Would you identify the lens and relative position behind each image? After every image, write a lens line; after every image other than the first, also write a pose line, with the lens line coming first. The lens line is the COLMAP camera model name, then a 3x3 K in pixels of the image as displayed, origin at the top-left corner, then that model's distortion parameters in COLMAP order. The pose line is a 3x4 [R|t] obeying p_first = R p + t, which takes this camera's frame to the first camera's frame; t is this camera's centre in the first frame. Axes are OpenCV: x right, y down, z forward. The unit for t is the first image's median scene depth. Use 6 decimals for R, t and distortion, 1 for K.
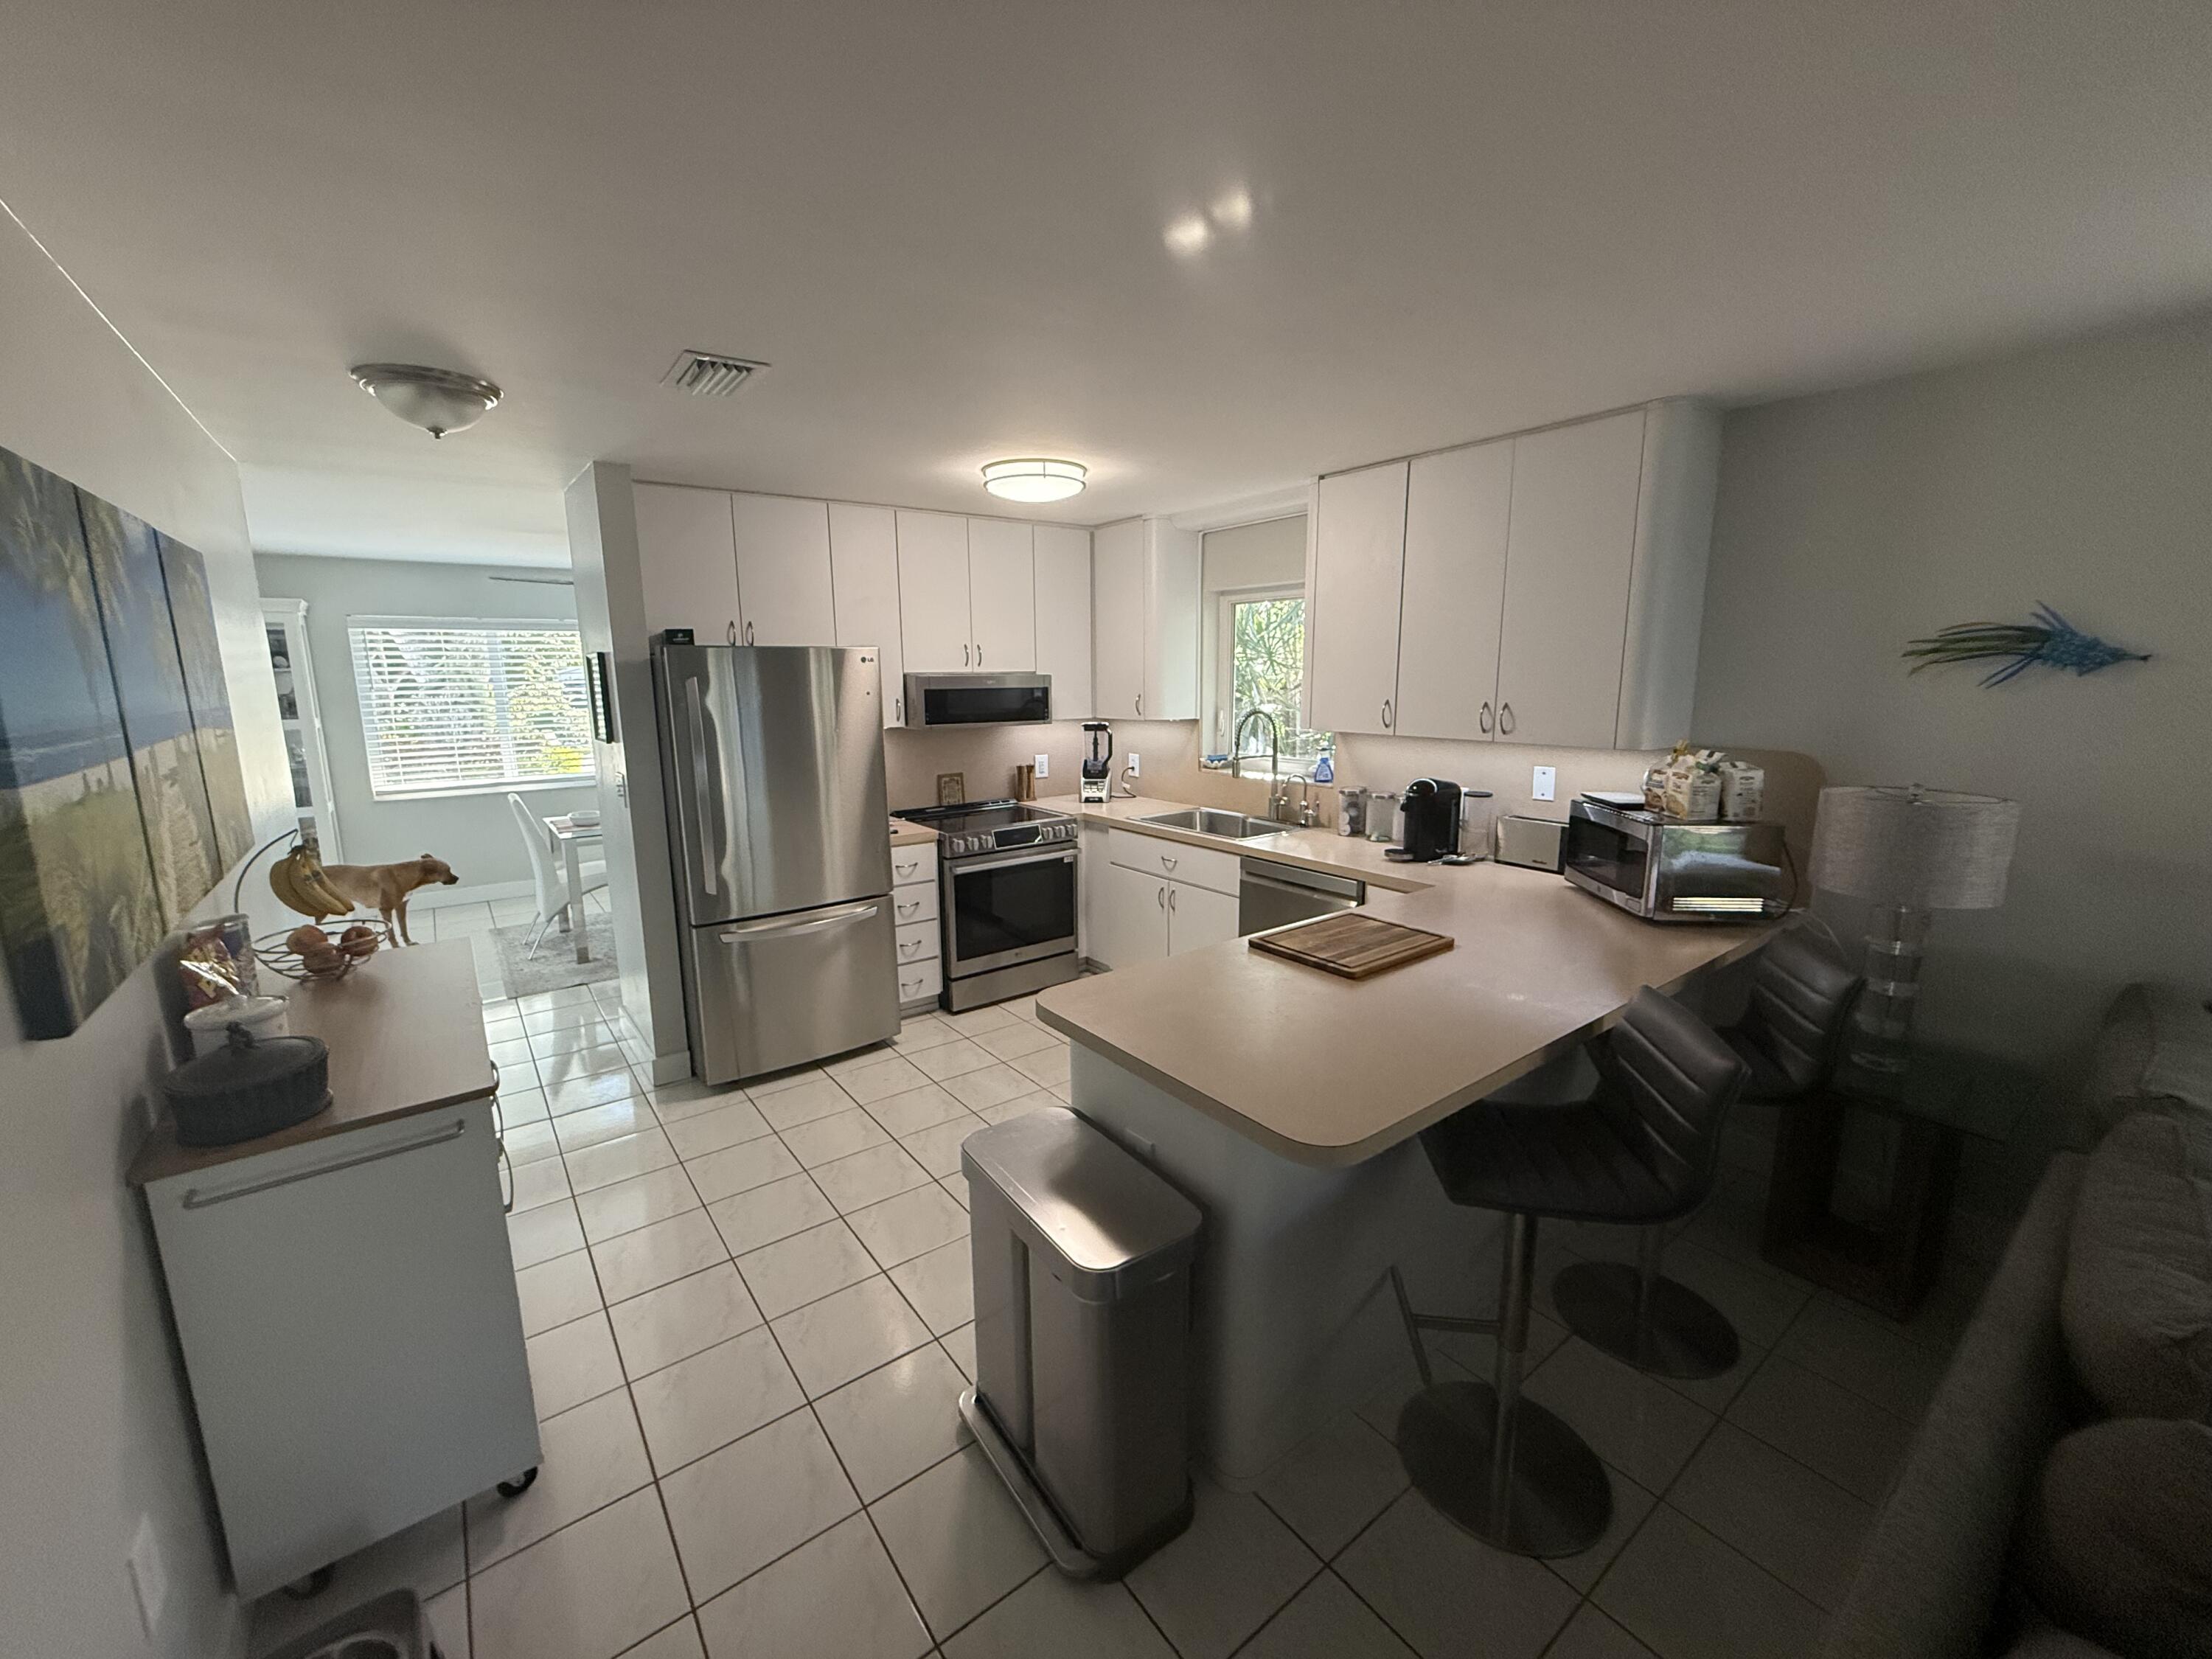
lens RADIAL K [[887.7, 0, 1105.7], [0, 887.7, 822.5], [0, 0, 1]] dist [-0.000866, 0.000338]
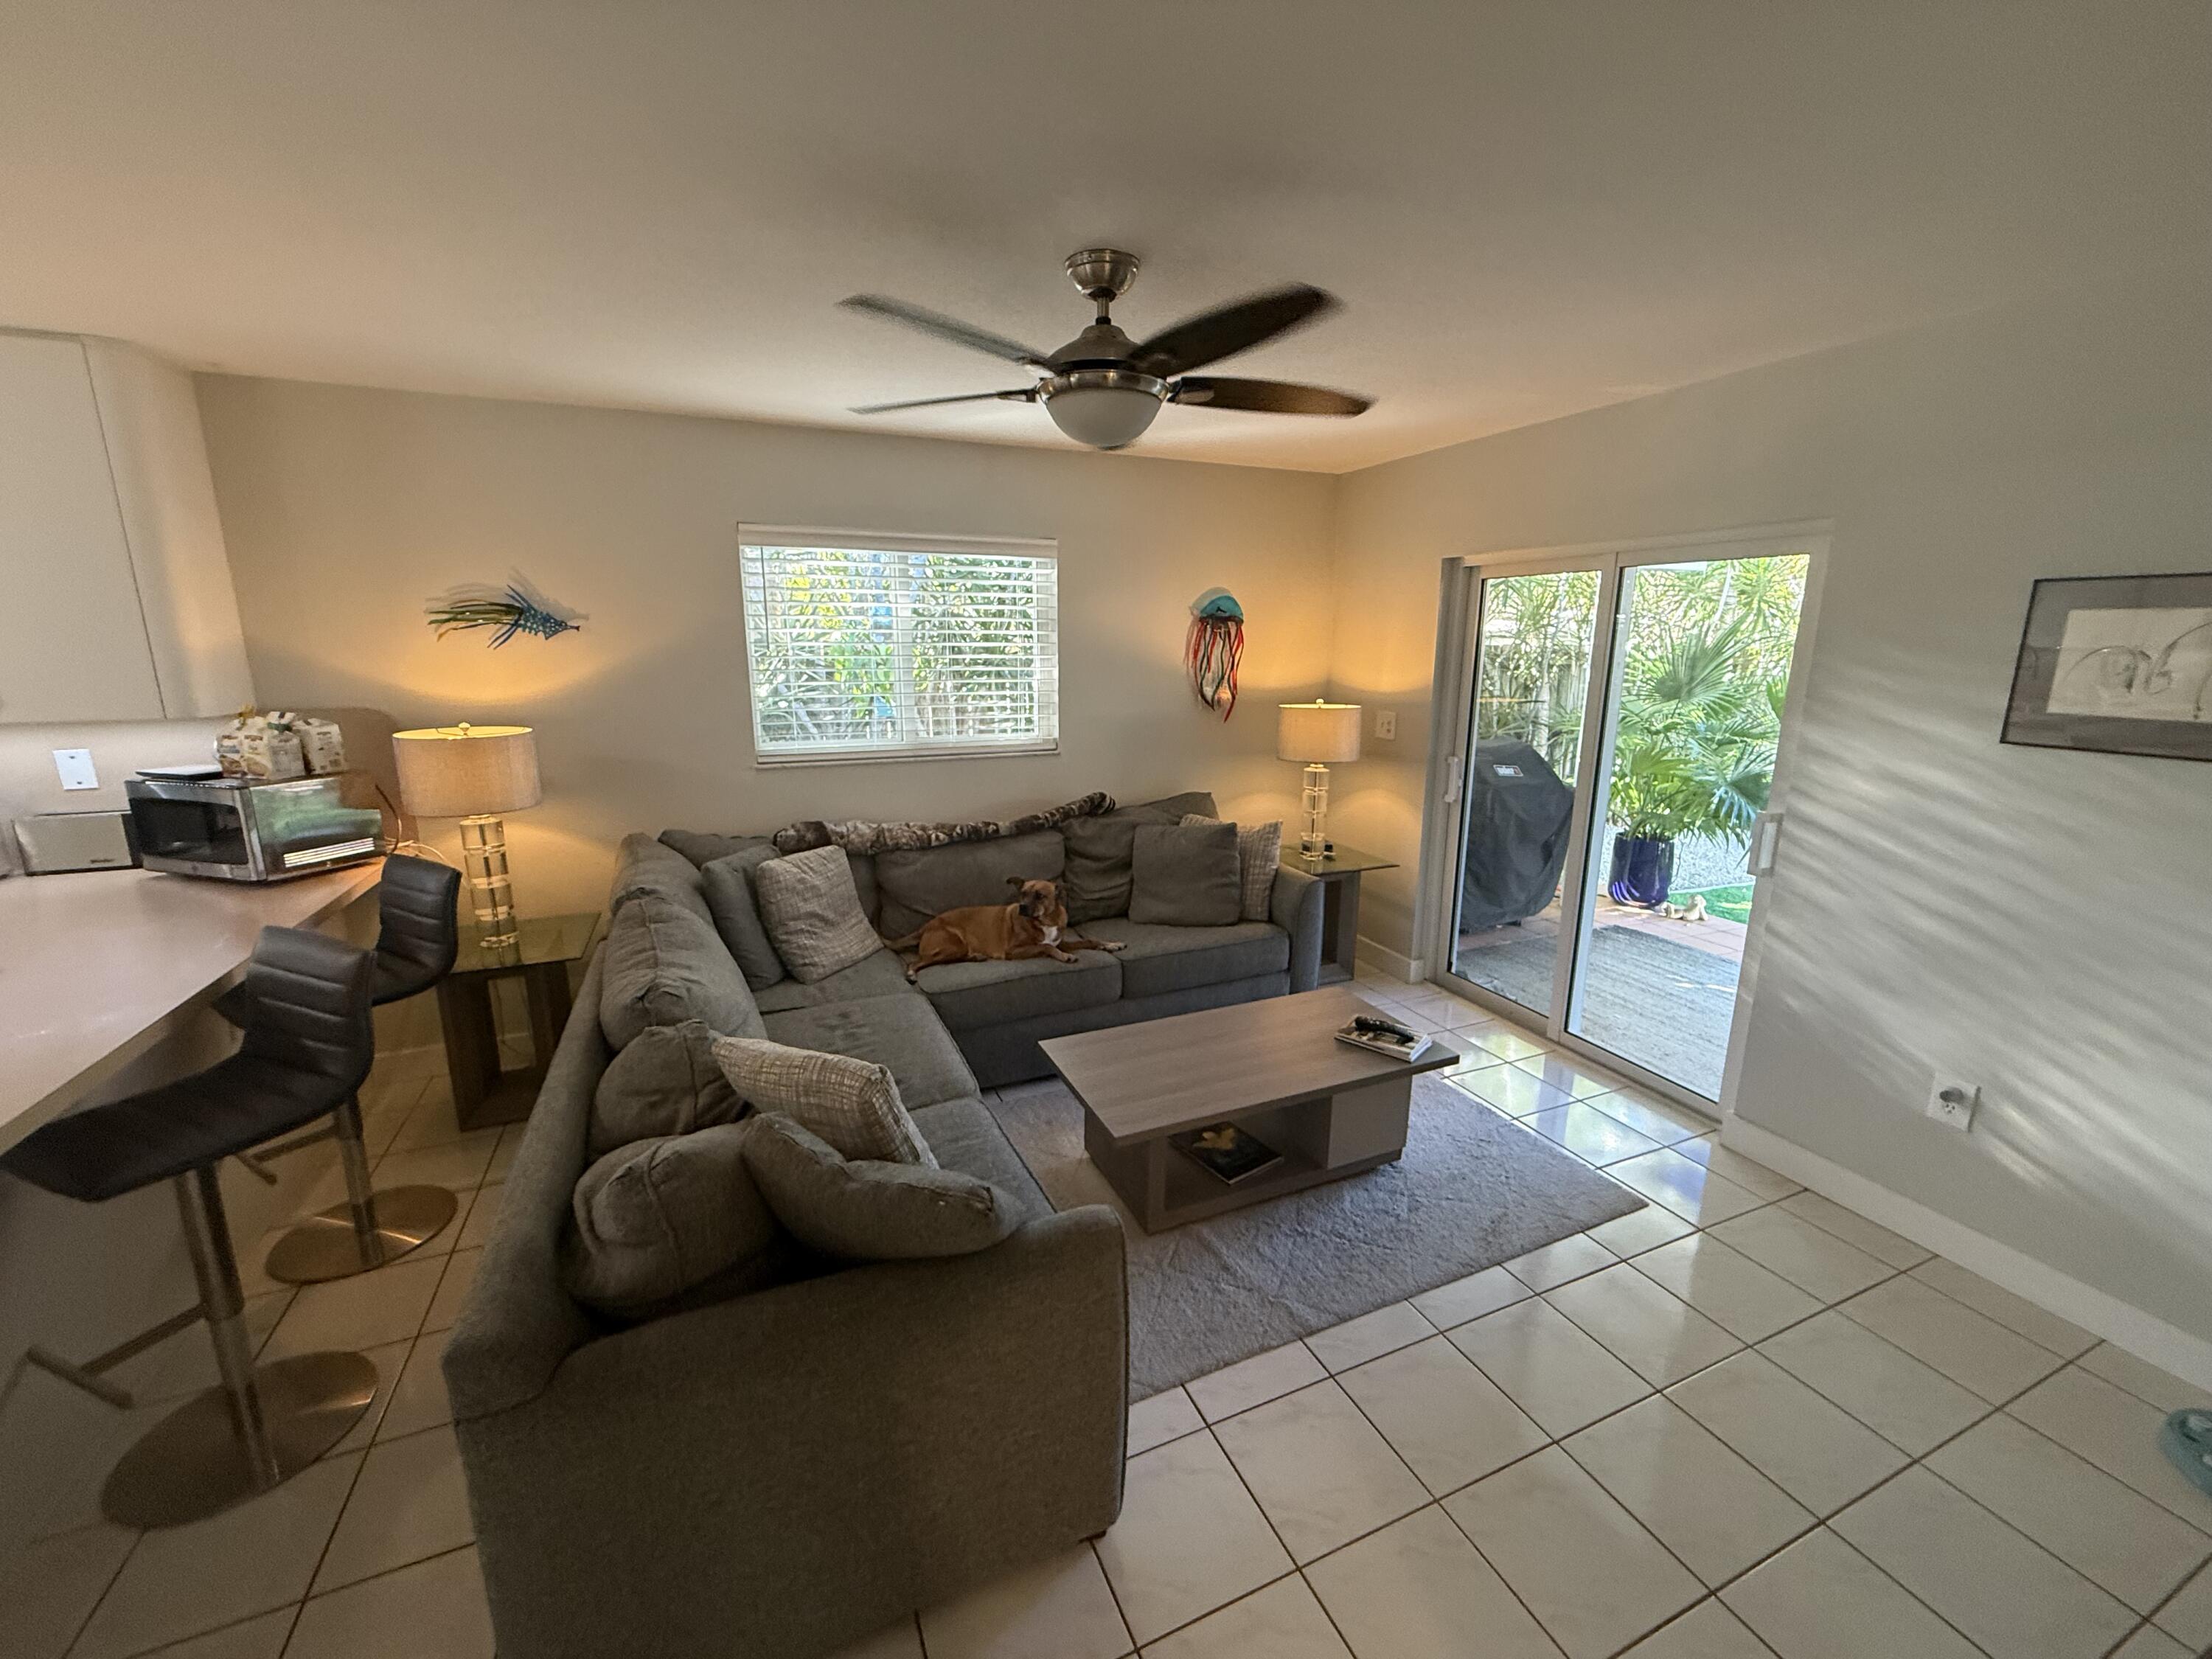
lens RADIAL K [[887.7, 0, 1101.0], [0, 887.7, 818.7], [0, 0, 1]] dist [-0.000866, 0.000338]
pose [[0.242468, -0.188540, 0.951663, -0.104787], [0.163908, 0.974794, 0.151362, 0.043500], [-0.956213, 0.119285, 0.267260, -0.193497]]
